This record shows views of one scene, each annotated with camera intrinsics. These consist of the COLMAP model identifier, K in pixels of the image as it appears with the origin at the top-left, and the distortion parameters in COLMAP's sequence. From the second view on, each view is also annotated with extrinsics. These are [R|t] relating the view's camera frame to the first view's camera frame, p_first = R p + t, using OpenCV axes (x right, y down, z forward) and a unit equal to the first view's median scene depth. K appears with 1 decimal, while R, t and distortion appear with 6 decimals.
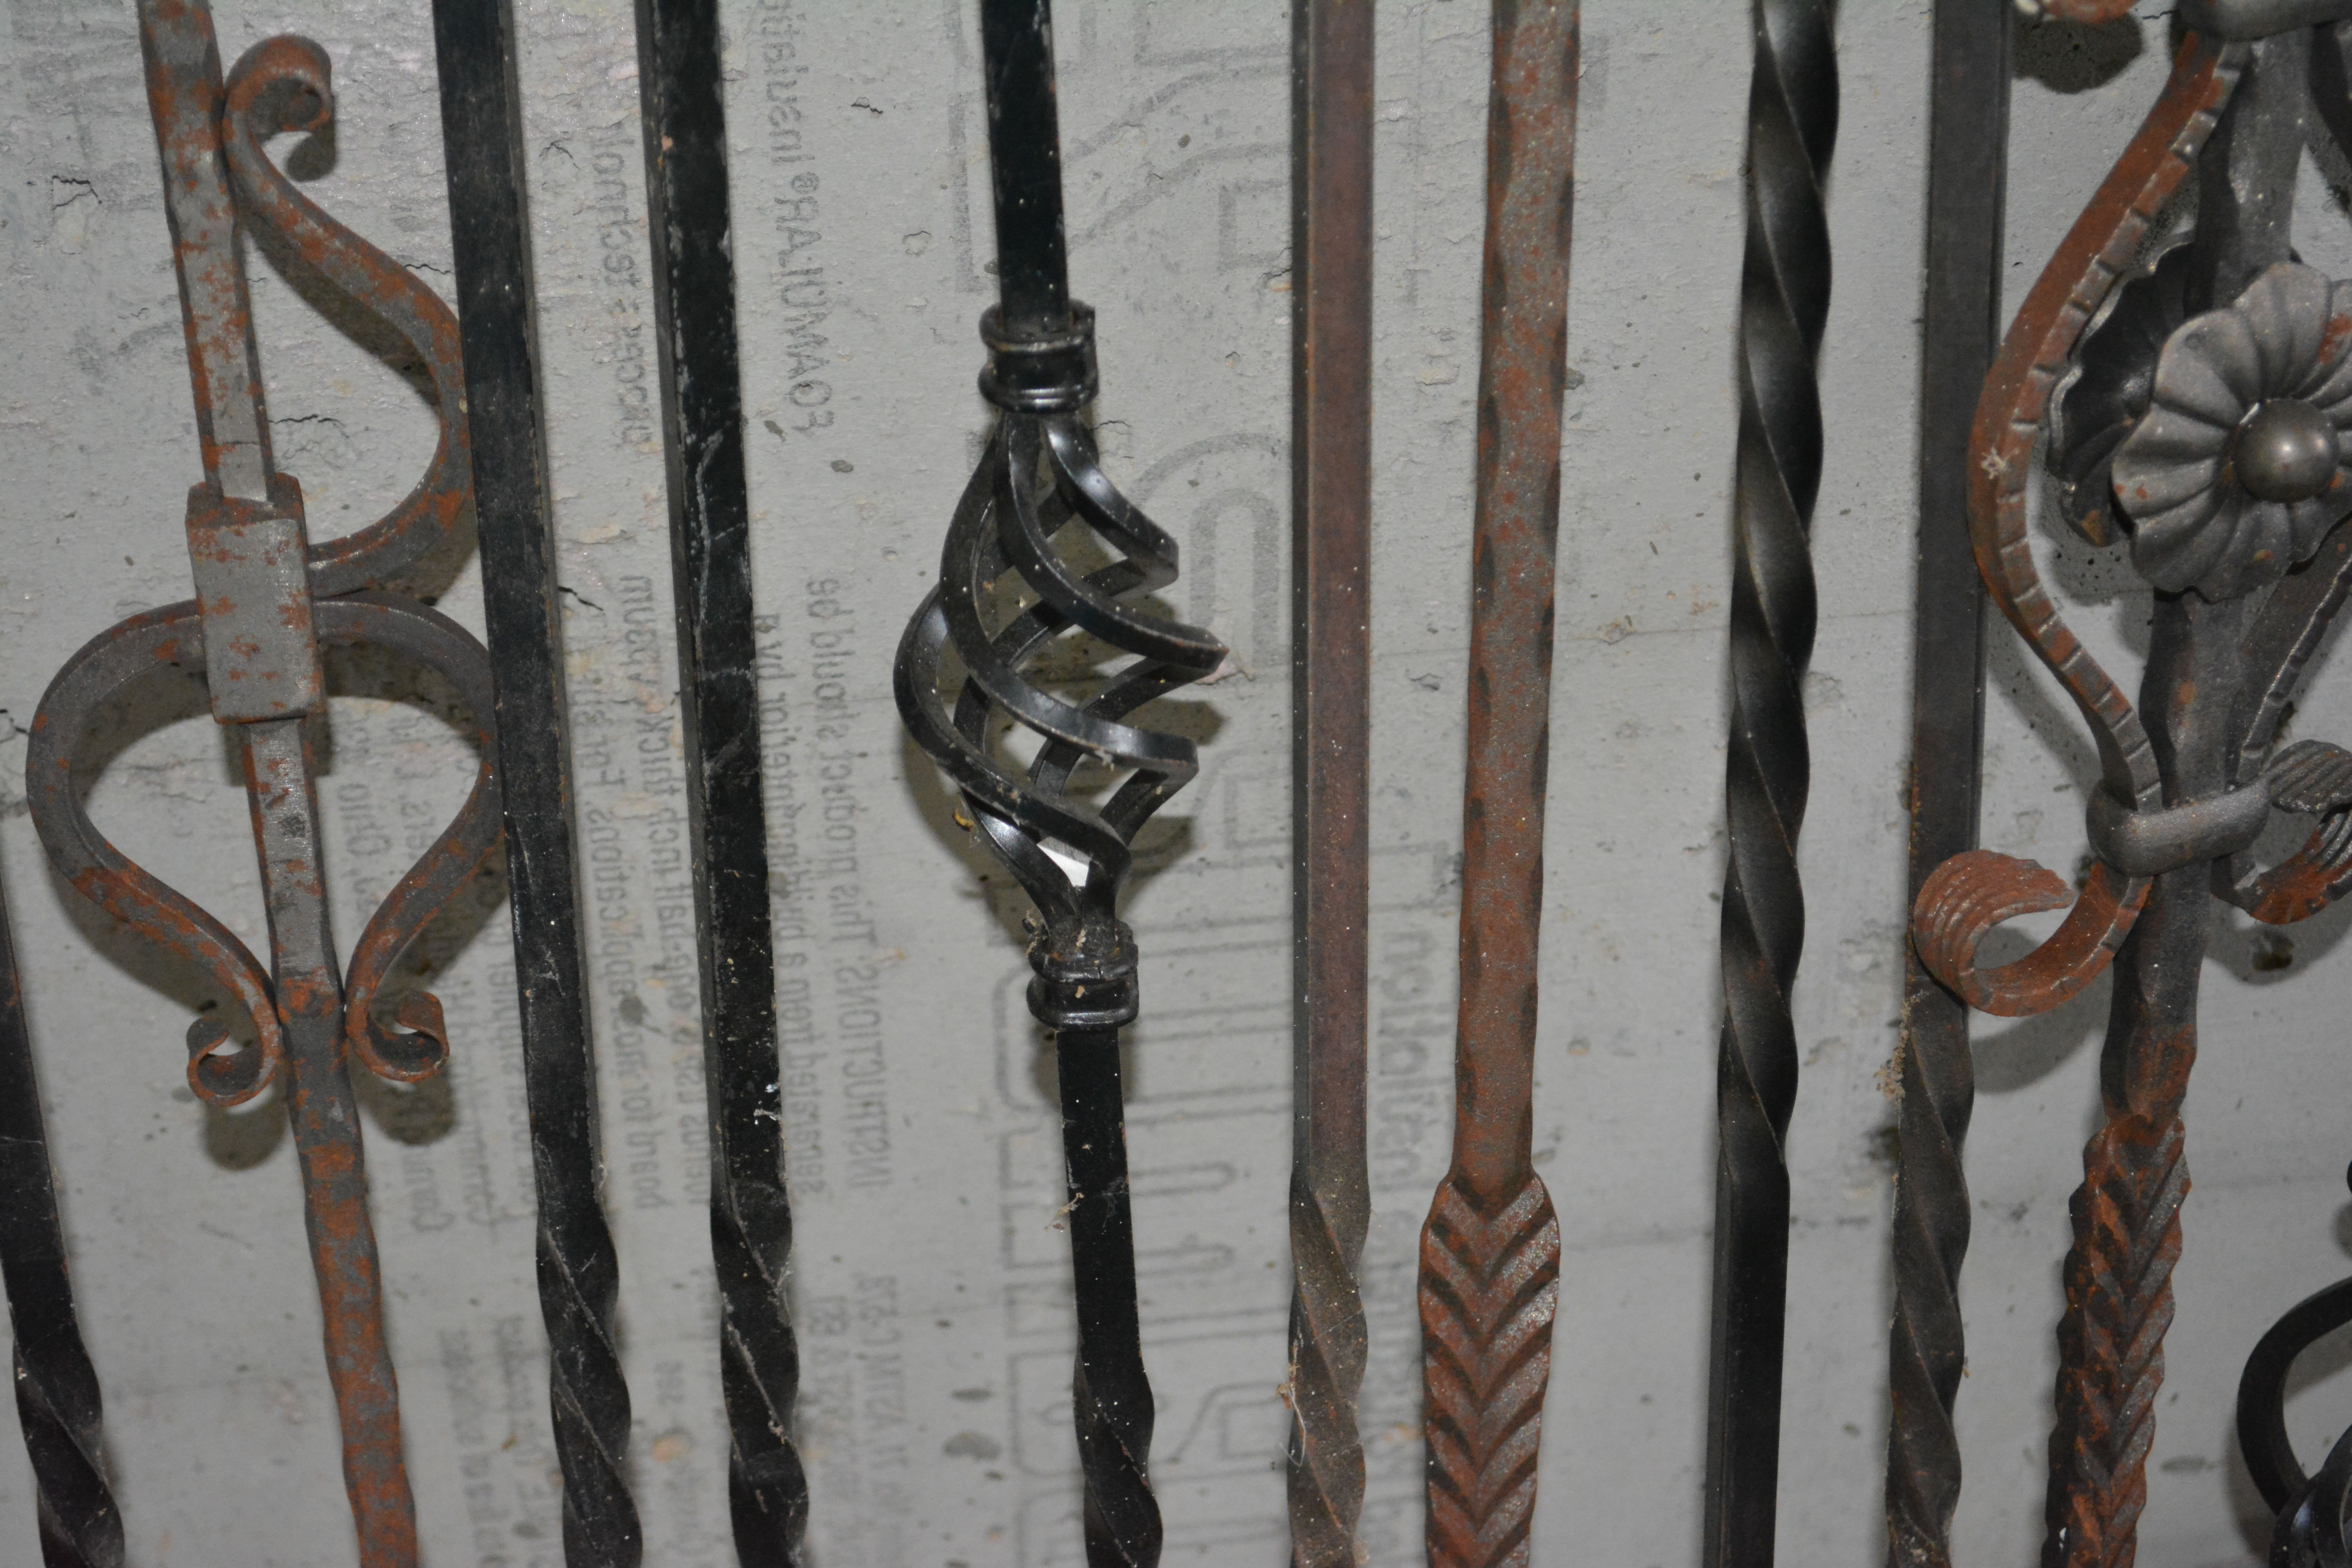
lens RADIAL K [[4516.1, 0, 1166.7], [0, 4516.1, 779.8], [0, 0, 1]] dist [0.040587, 0.000000]
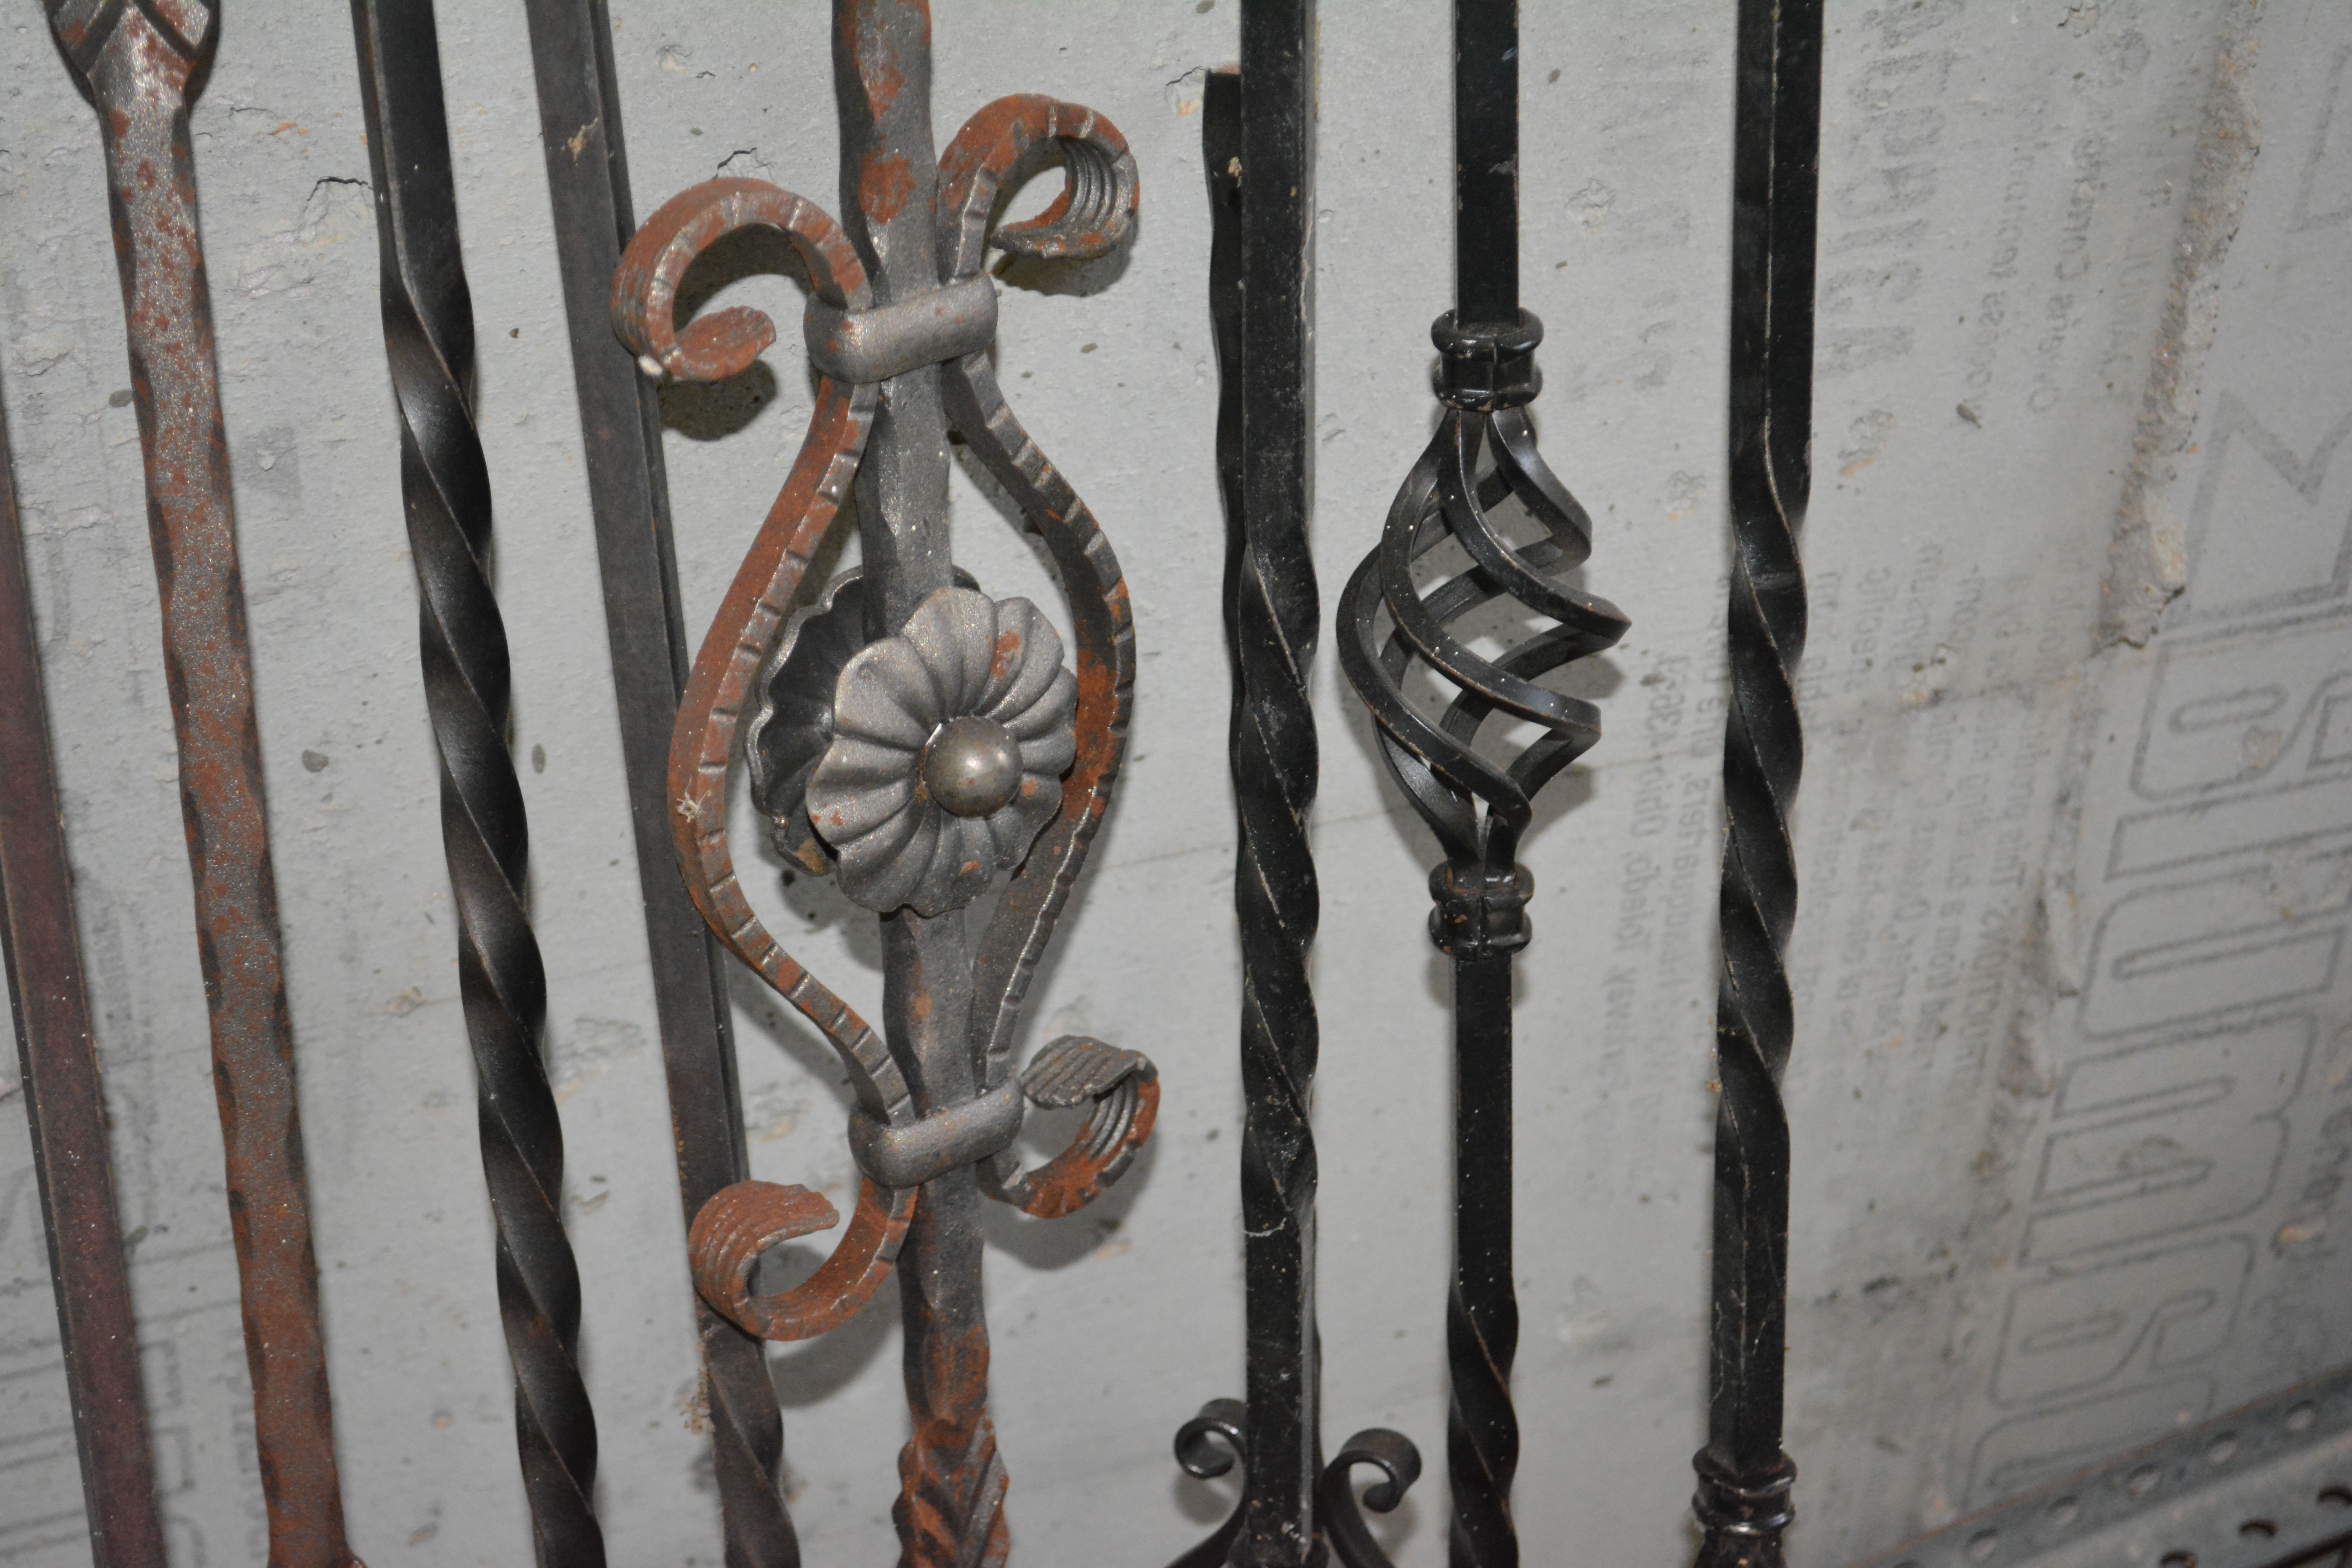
lens RADIAL K [[4516.1, 0, 1158.9], [0, 4516.1, 785.0], [0, 0, 1]] dist [0.040587, 0.000000]
pose [[0.977023, -0.102624, 0.186802, 0.091052], [0.116074, 0.991271, -0.062521, 0.001498], [-0.178755, 0.082768, 0.980406, -0.024517]]
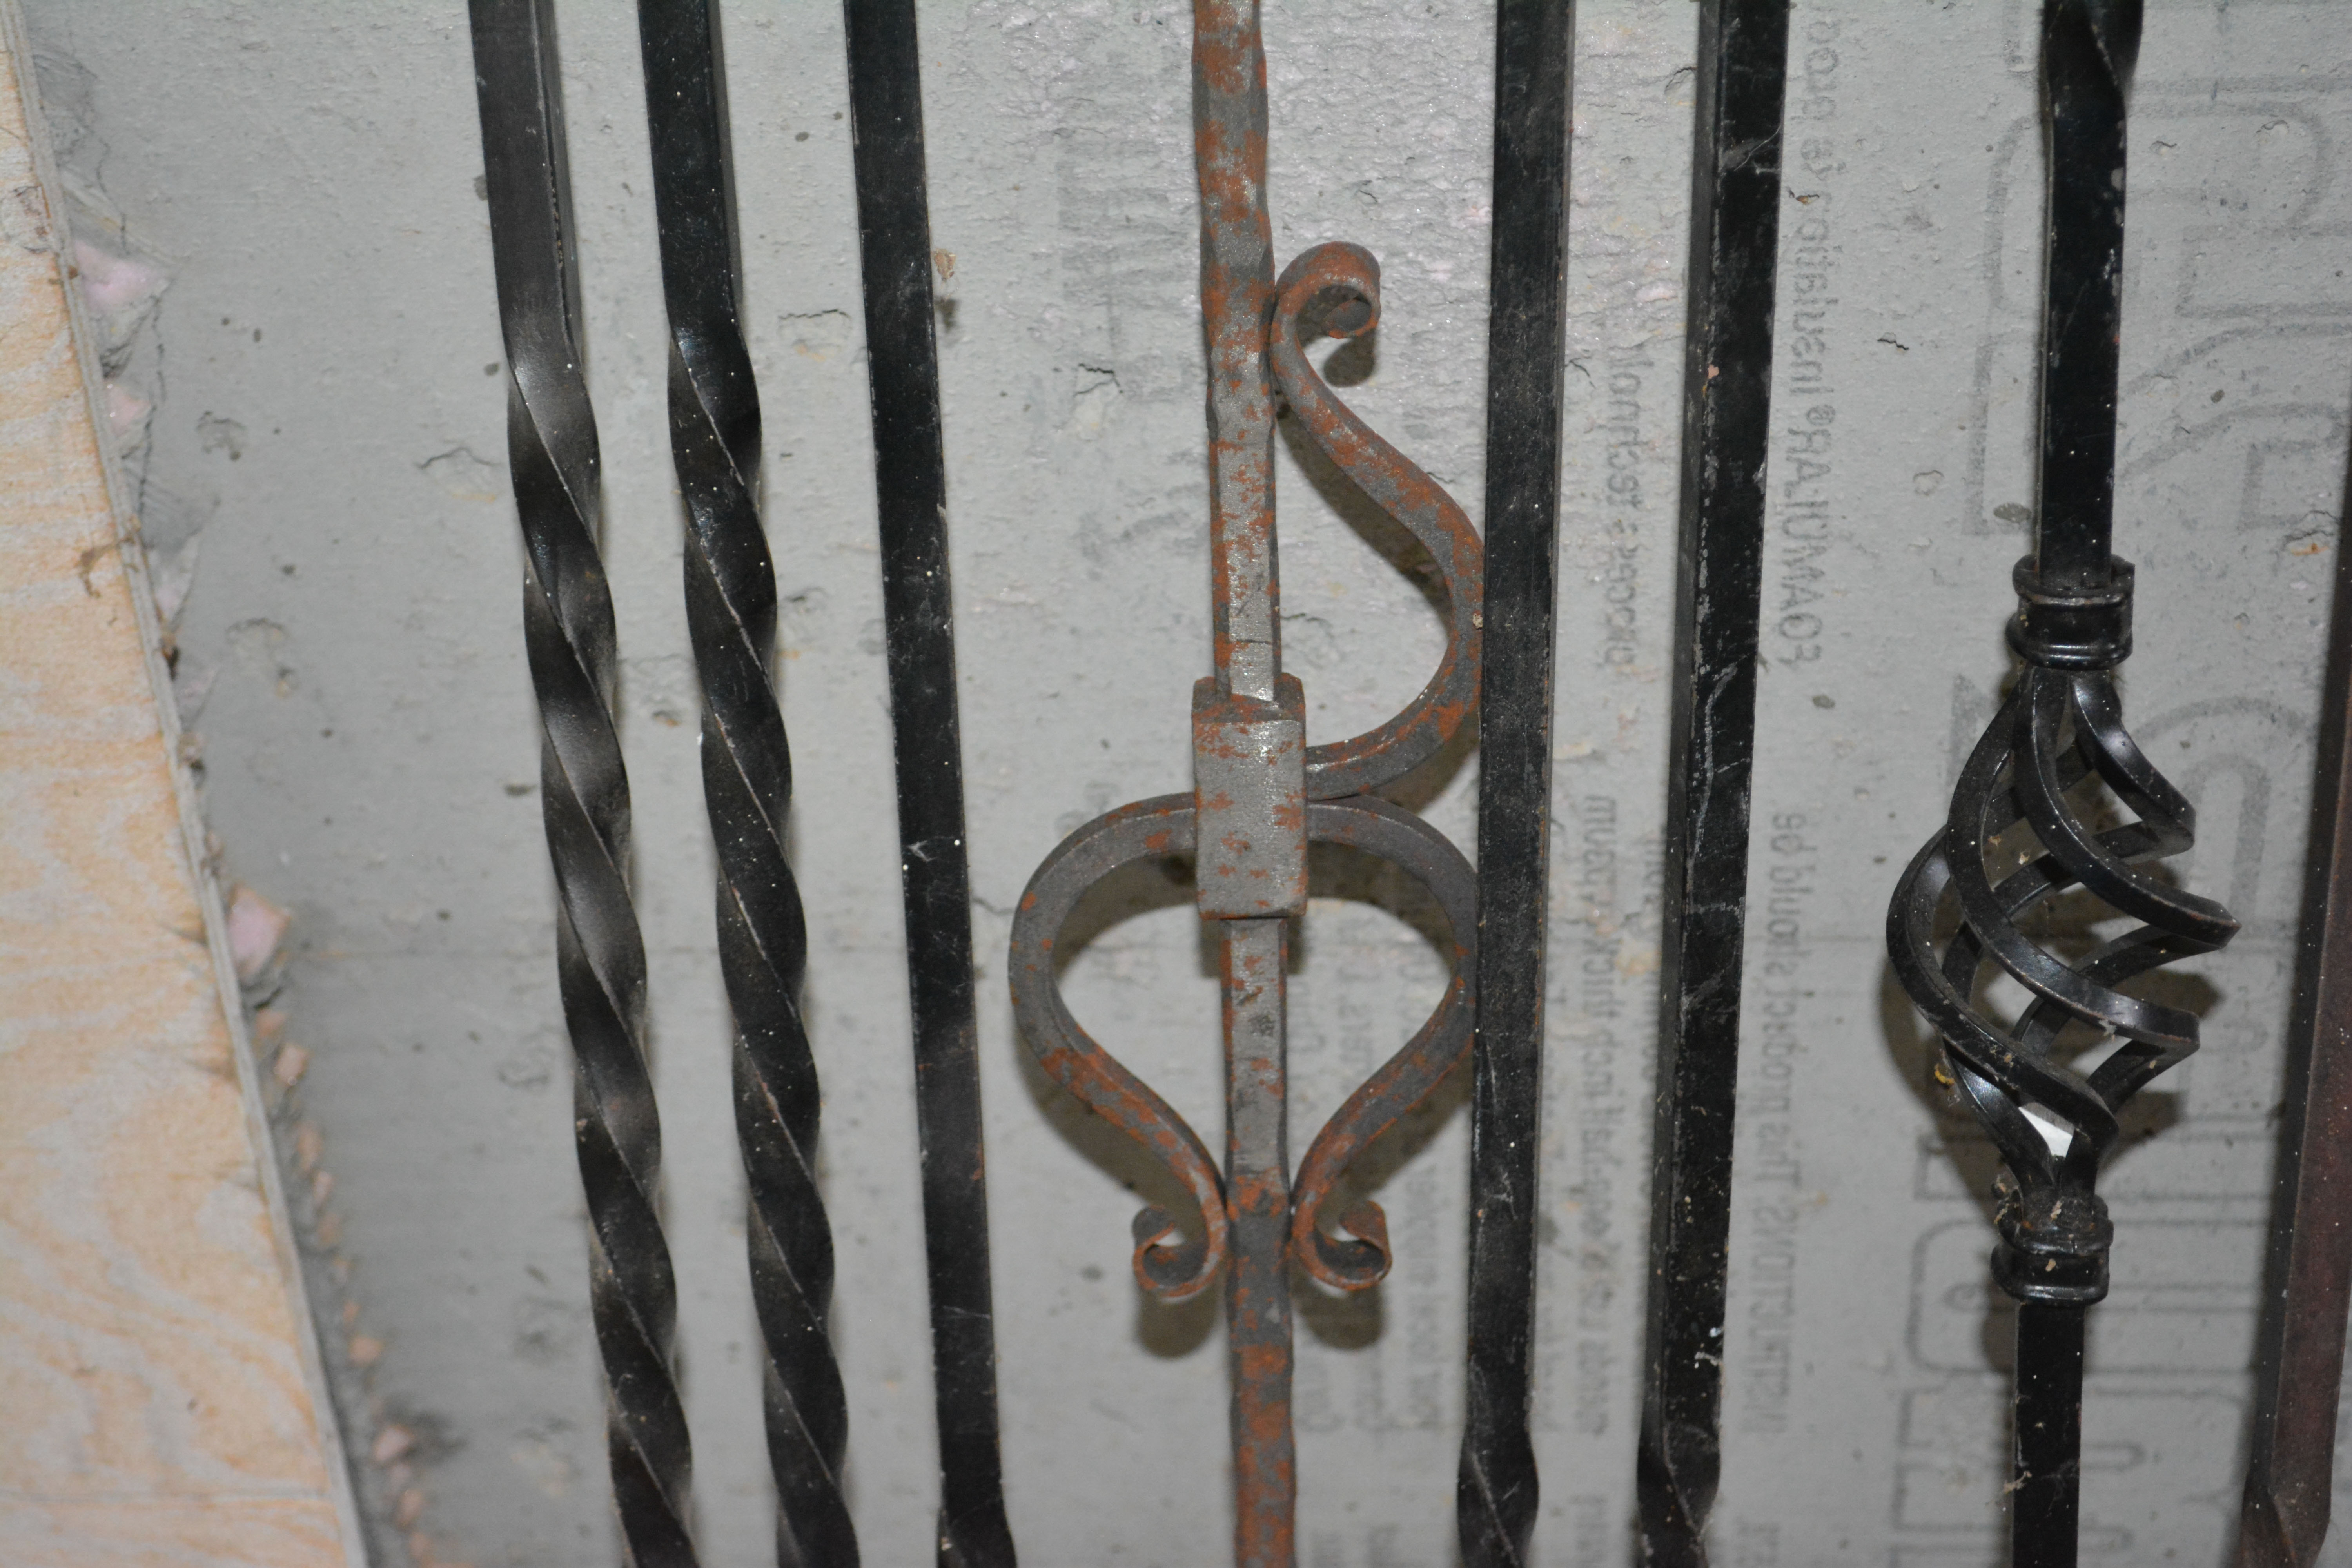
lens RADIAL K [[4516.1, 0, 1182.1], [0, 4516.1, 782.8], [0, 0, 1]] dist [0.040587, 0.000000]
pose [[0.984105, 0.075885, -0.160560, -0.053522], [-0.082410, 0.996006, -0.034365, -0.007066], [0.157311, 0.047050, 0.986428, 0.011006]]
